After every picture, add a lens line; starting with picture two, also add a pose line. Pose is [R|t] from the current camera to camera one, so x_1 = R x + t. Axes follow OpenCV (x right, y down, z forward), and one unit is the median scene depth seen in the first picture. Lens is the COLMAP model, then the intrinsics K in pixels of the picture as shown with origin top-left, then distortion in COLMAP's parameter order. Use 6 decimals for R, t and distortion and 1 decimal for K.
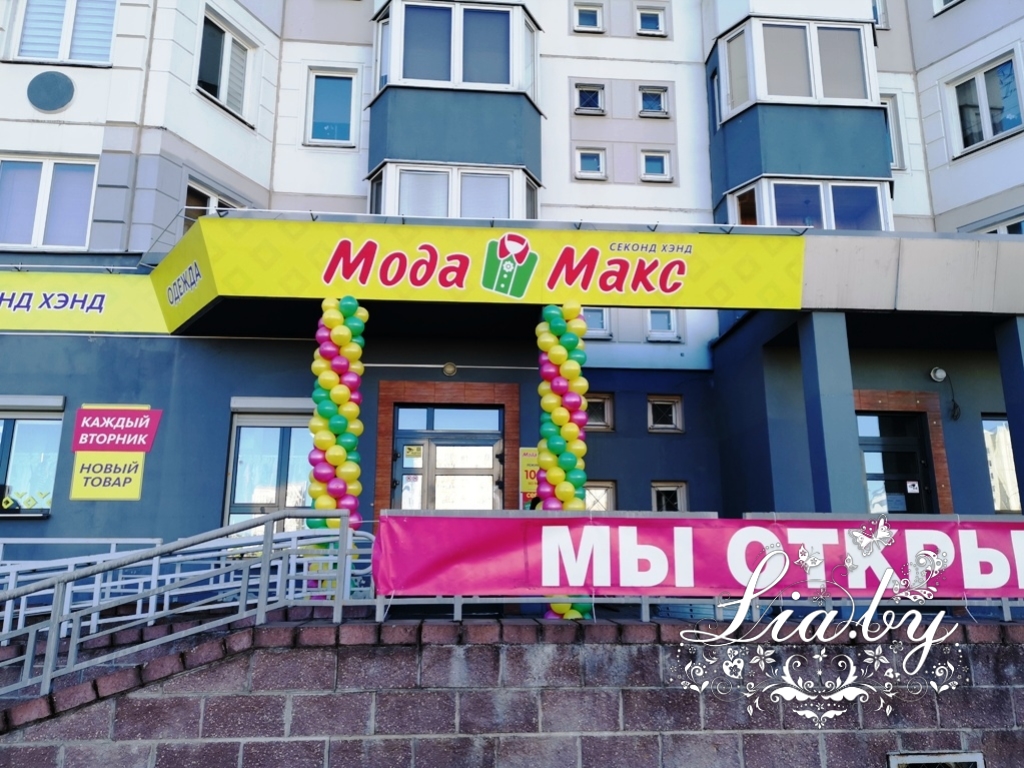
lens RADIAL K [[791.0, 0, 509.2], [0, 791.0, 379.2], [0, 0, 1]] dist [0.061437, -0.054348]
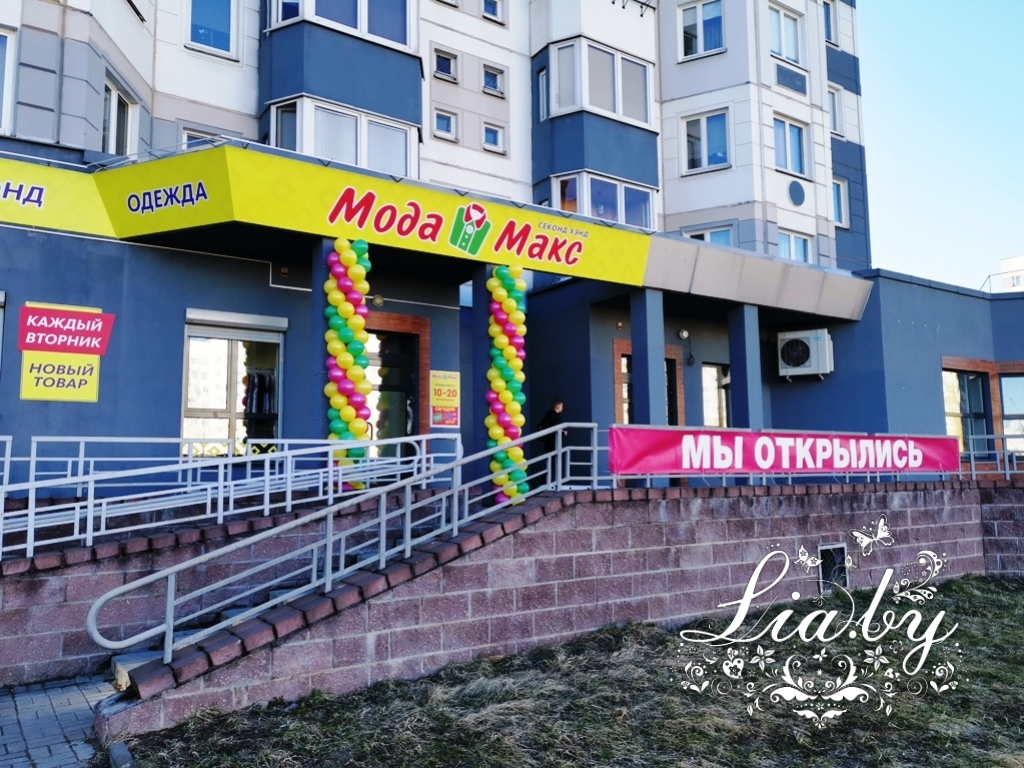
lens RADIAL K [[791.0, 0, 513.2], [0, 791.0, 382.8], [0, 0, 1]] dist [0.061437, -0.054348]
pose [[0.870255, 0.044852, 0.490554, -0.523225], [-0.103194, 0.990349, 0.092519, -0.024028], [-0.481670, -0.131137, 0.866485, -0.147163]]
